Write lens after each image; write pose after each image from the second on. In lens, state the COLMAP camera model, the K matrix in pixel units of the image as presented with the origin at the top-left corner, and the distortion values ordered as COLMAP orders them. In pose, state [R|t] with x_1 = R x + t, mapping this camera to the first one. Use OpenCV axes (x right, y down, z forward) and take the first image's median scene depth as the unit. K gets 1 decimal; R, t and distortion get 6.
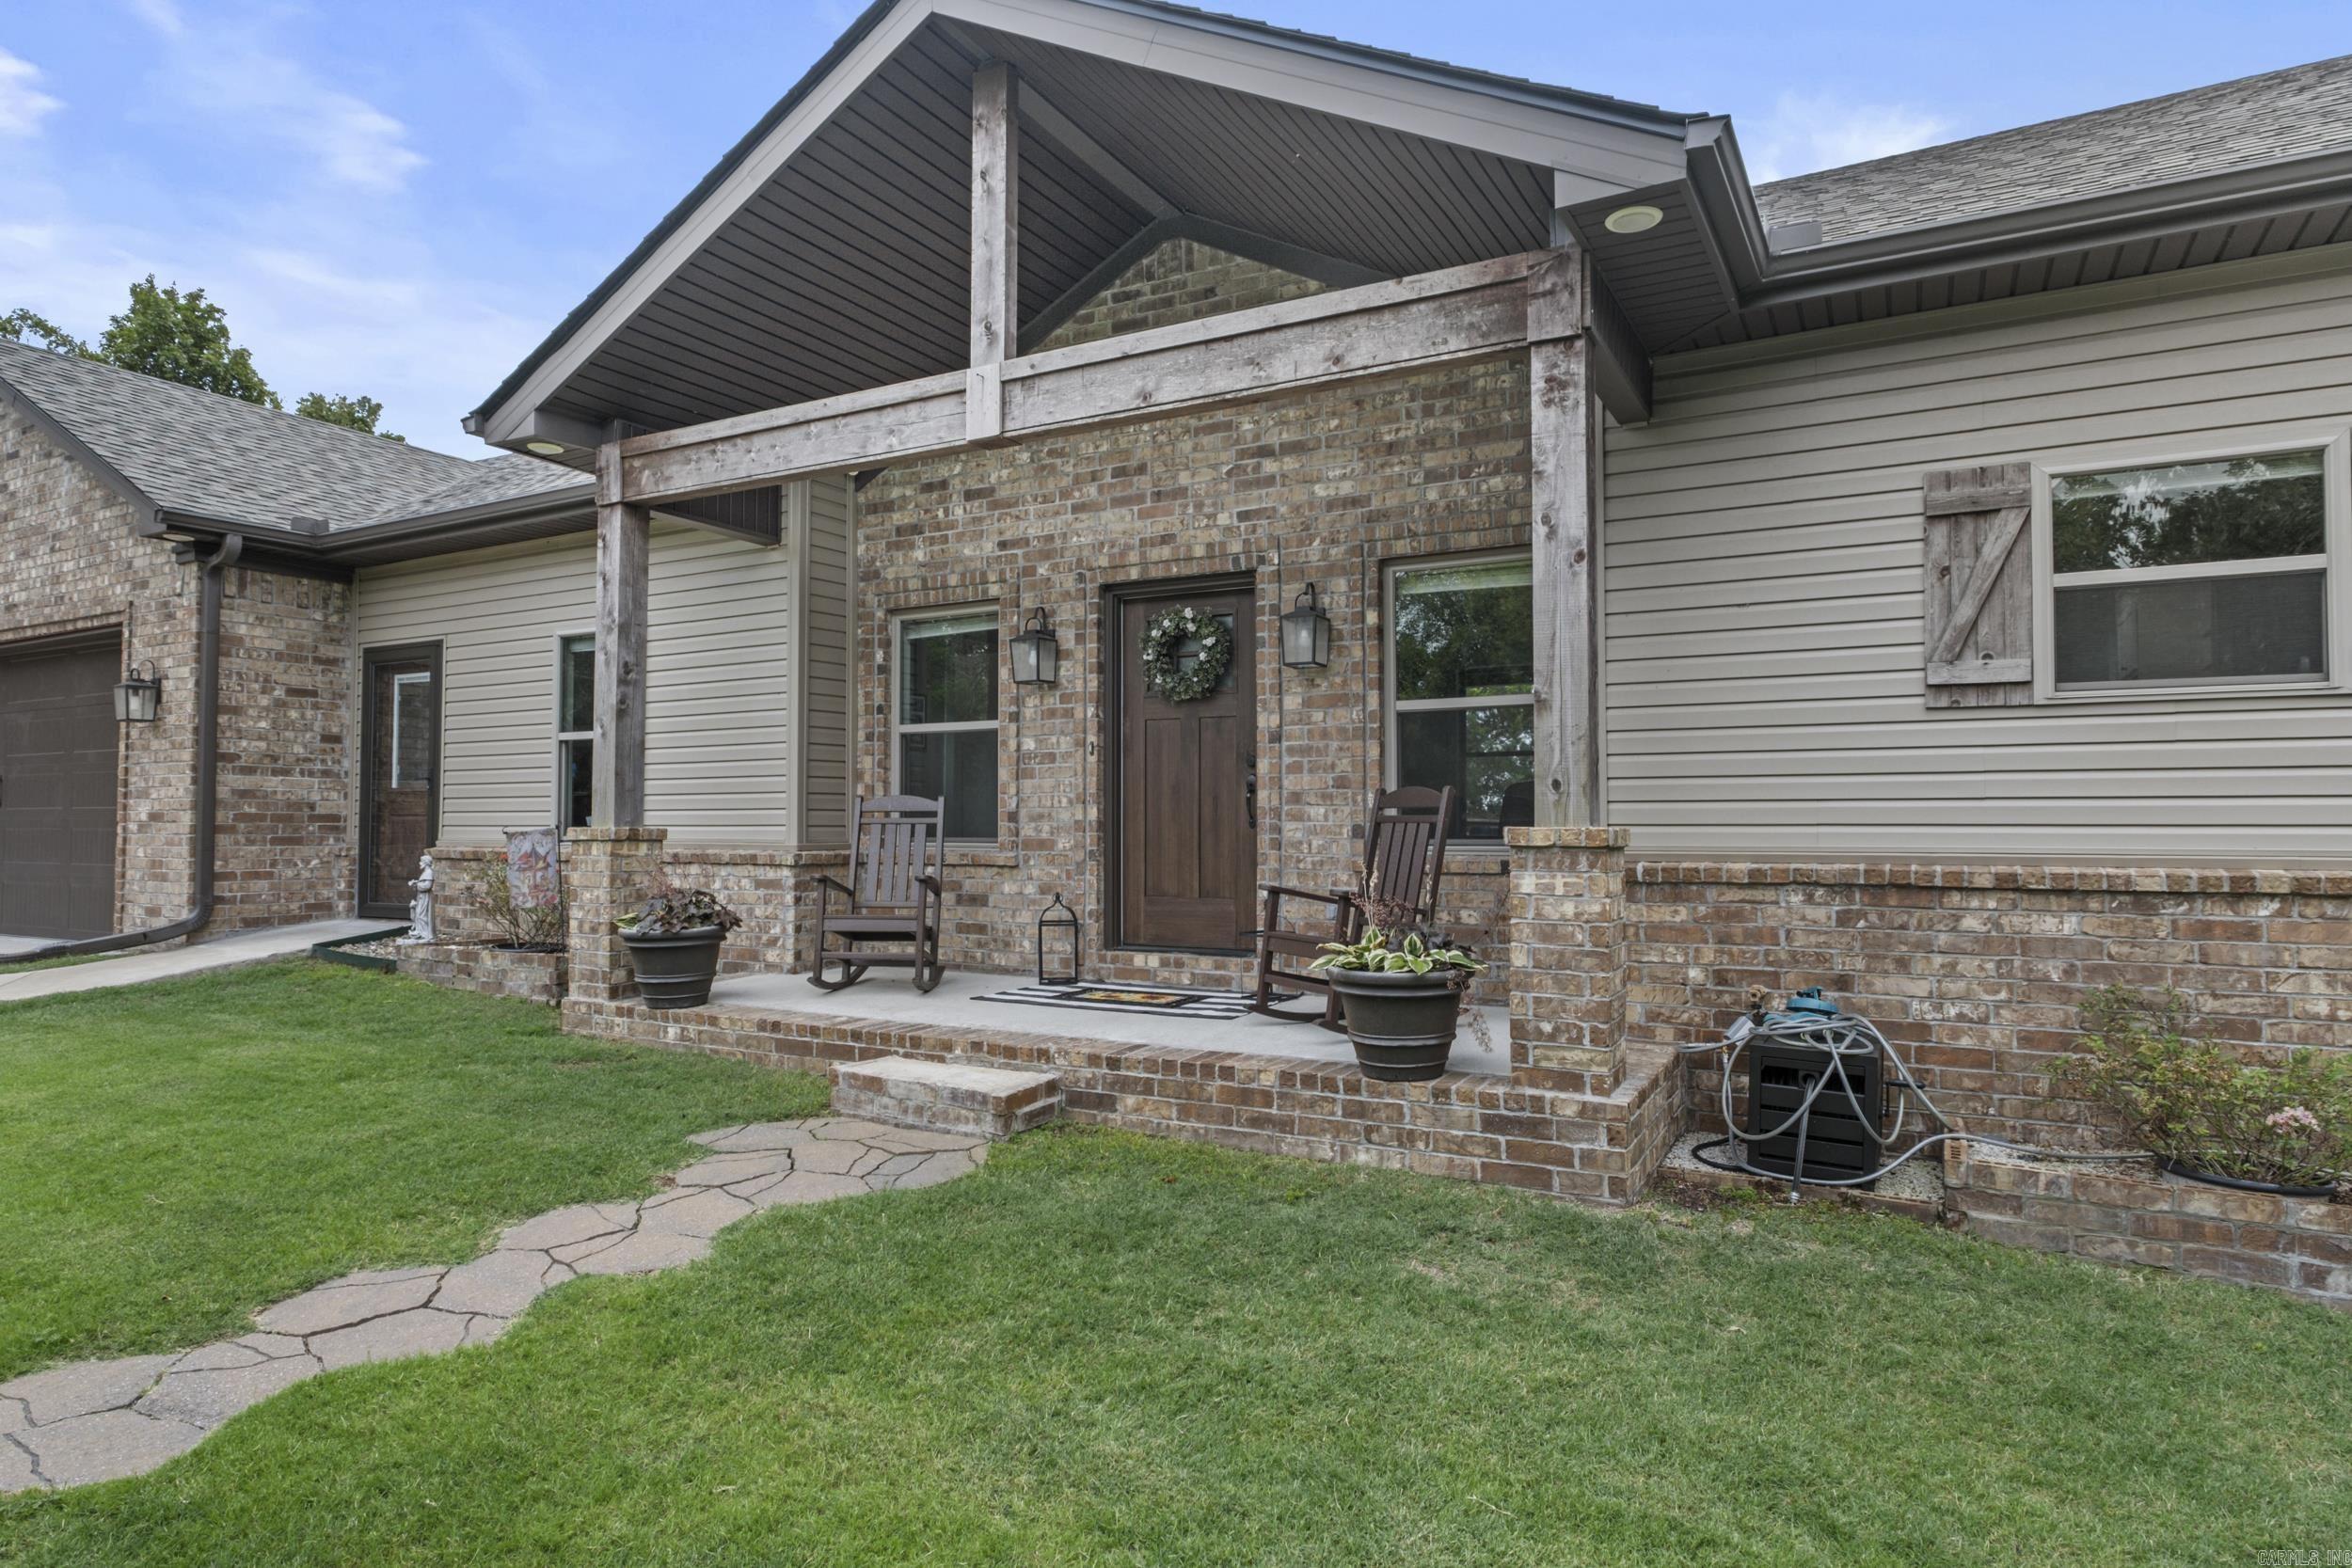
lens RADIAL K [[1296.3, 0, 1173.9], [0, 1296.3, 763.4], [0, 0, 1]] dist [-0.006105, 0.009573]
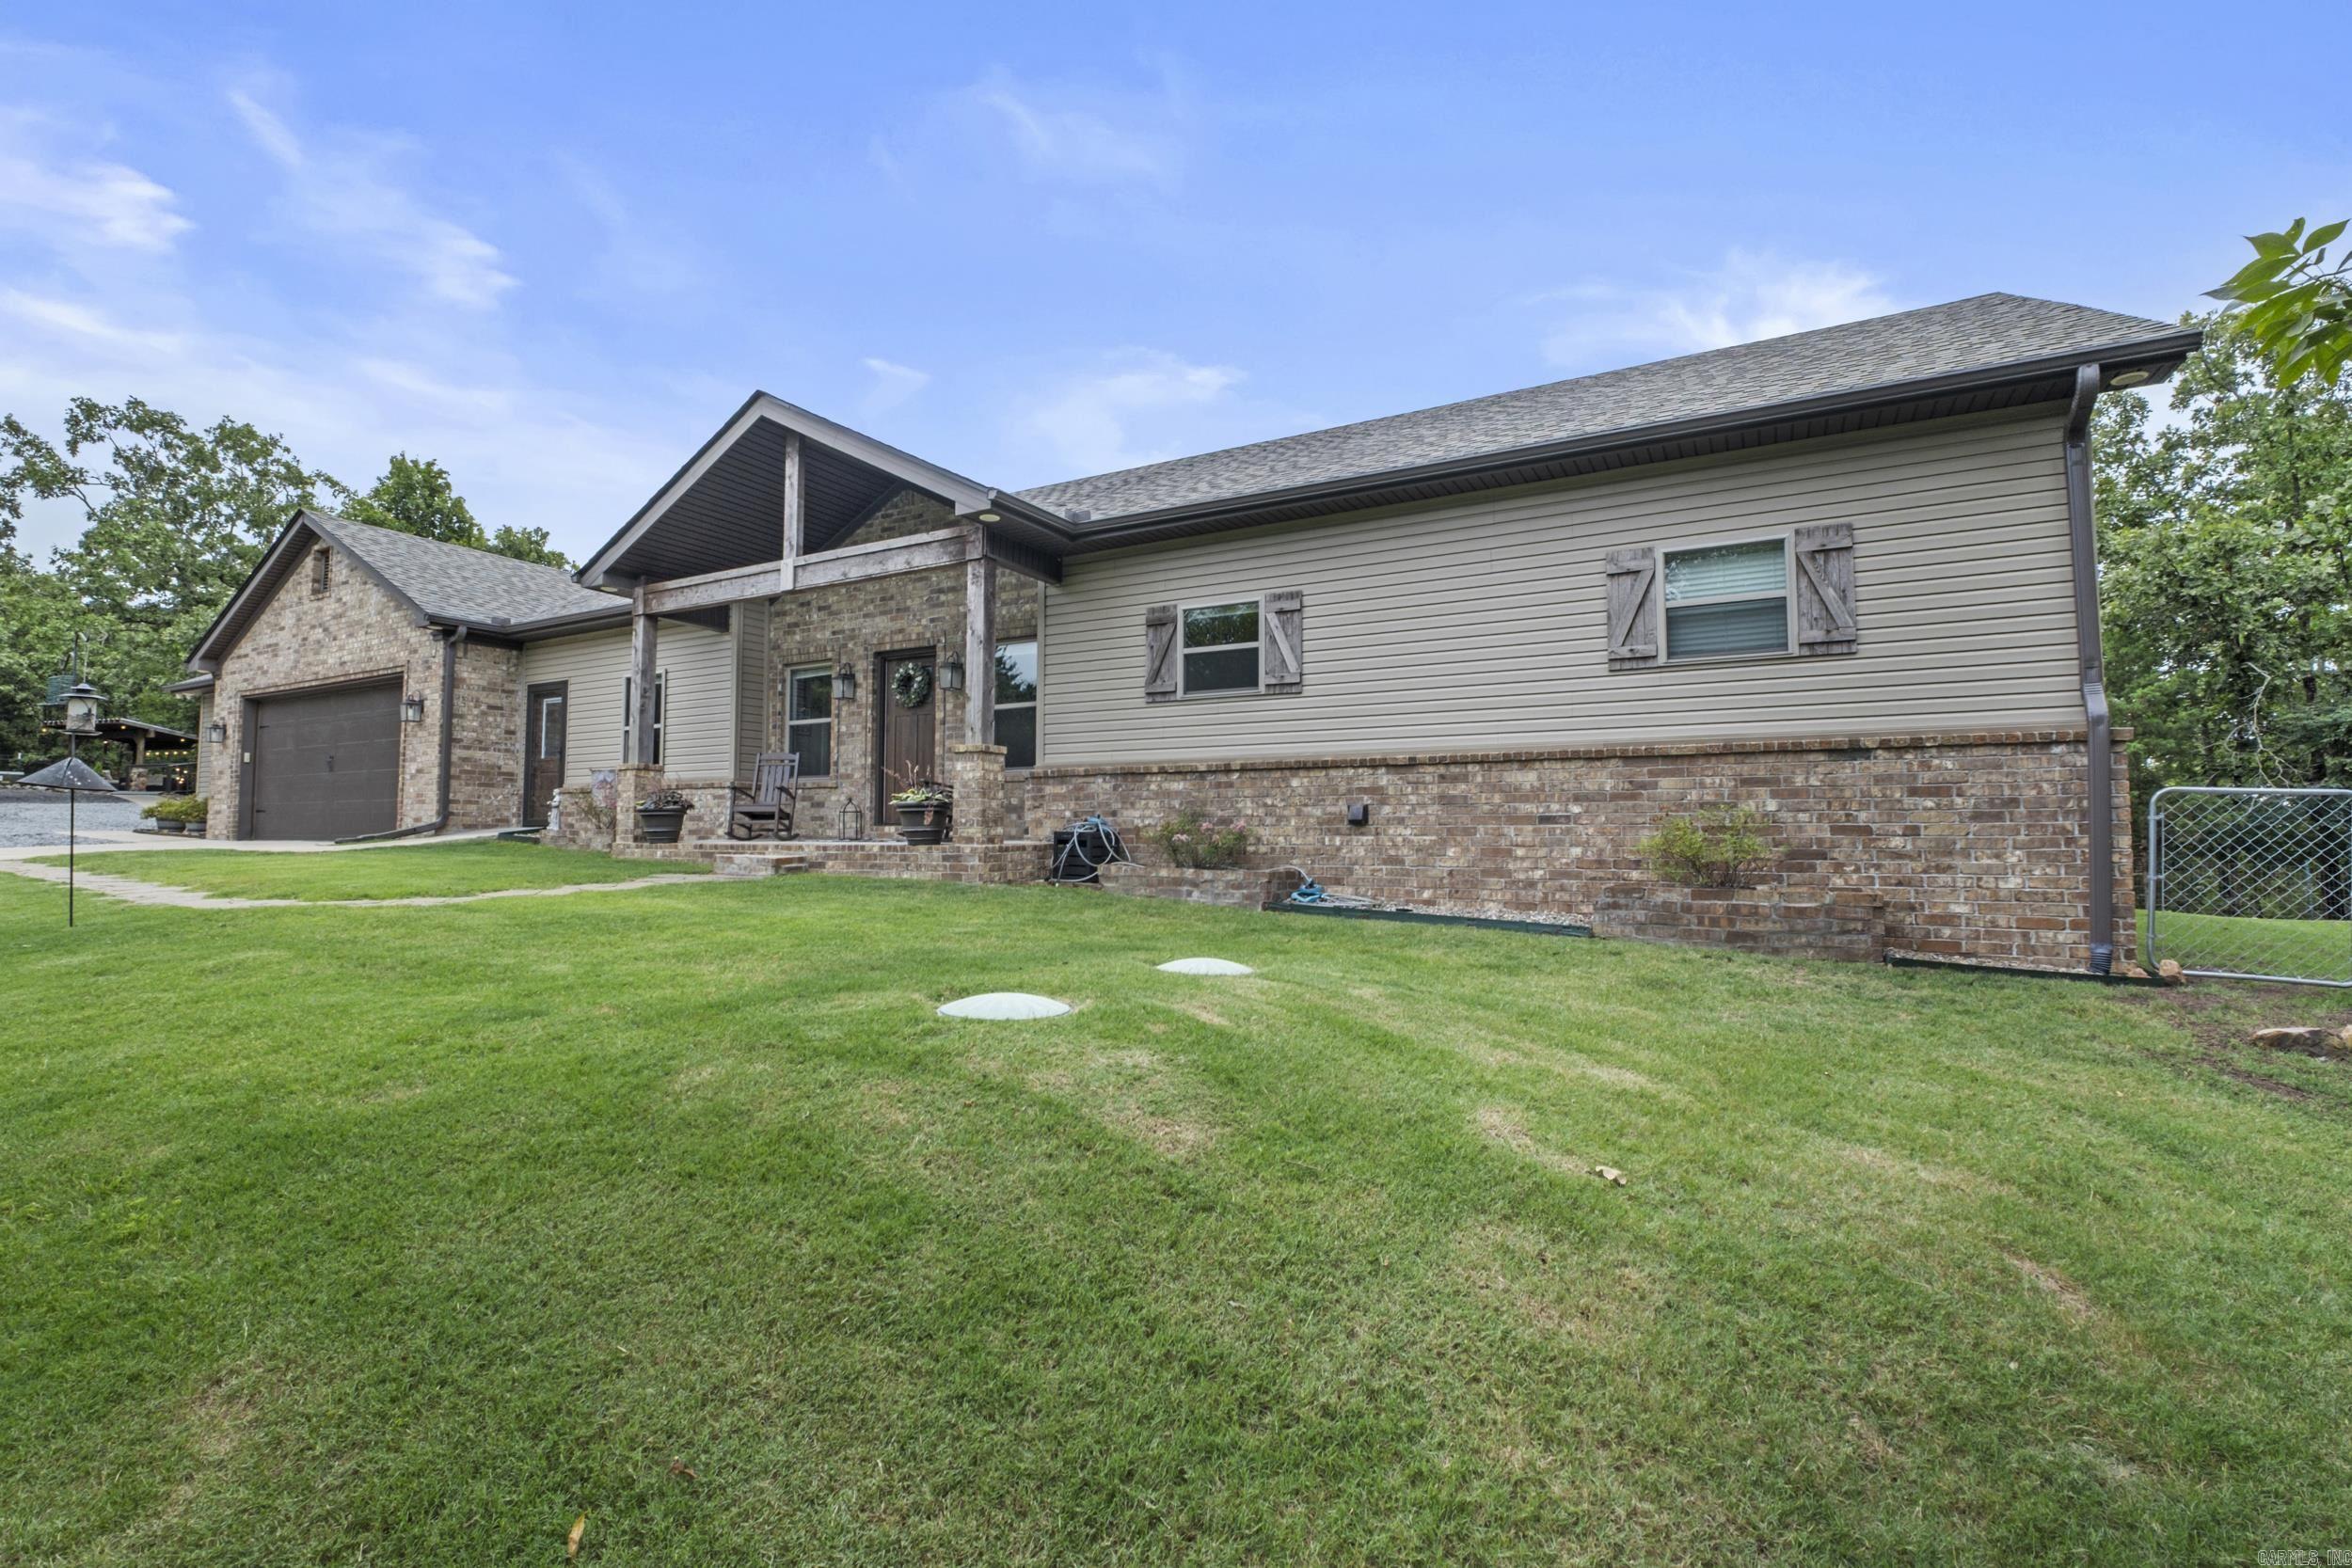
lens RADIAL K [[1038.4, 0, 1179.3], [0, 1038.4, 769.6], [0, 0, 1]] dist [-0.004497, -0.000308]
pose [[0.999974, 0.002257, -0.006838, 0.461524], [-0.002413, 0.999735, -0.022903, 0.092118], [0.006785, 0.022919, 0.999714, -0.691746]]
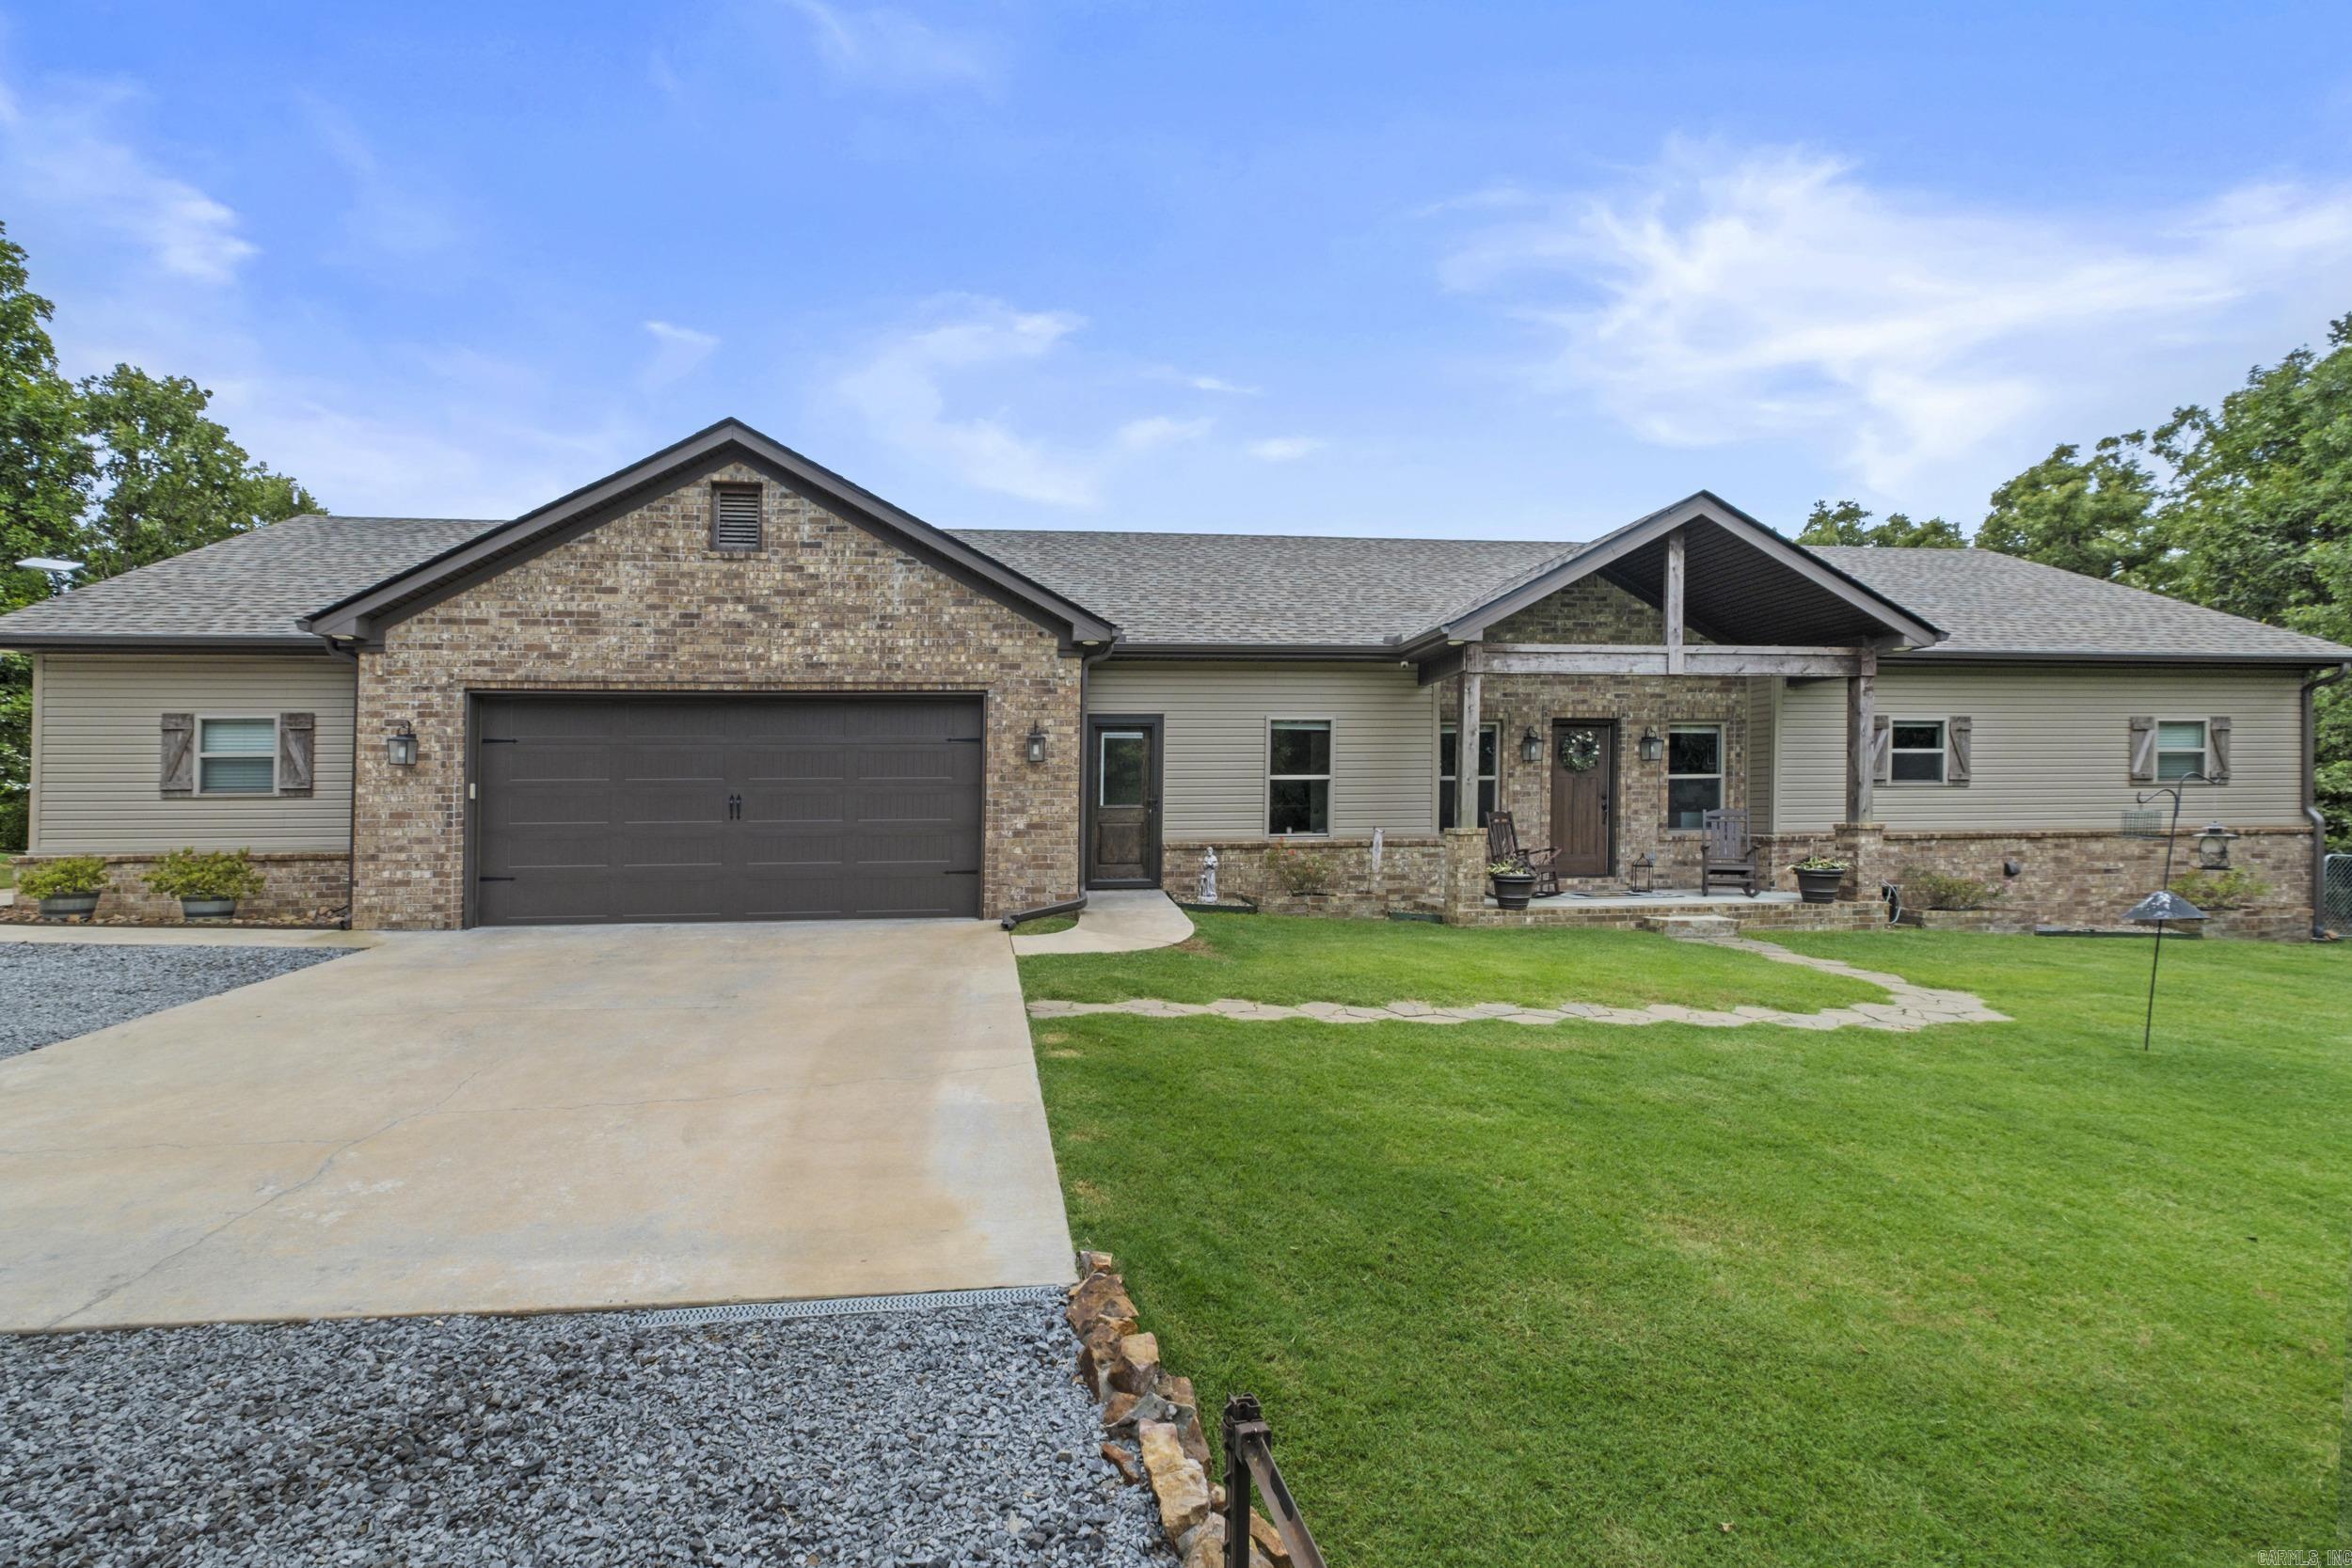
lens RADIAL K [[1038.4, 0, 1030.7], [0, 1038.4, 811.9], [0, 0, 1]] dist [-0.004497, -0.000308]
pose [[0.814207, -0.006560, 0.580538, -1.902750], [-0.018938, 0.999104, 0.037849, -0.025875], [-0.580266, -0.041811, 0.813353, 0.048022]]
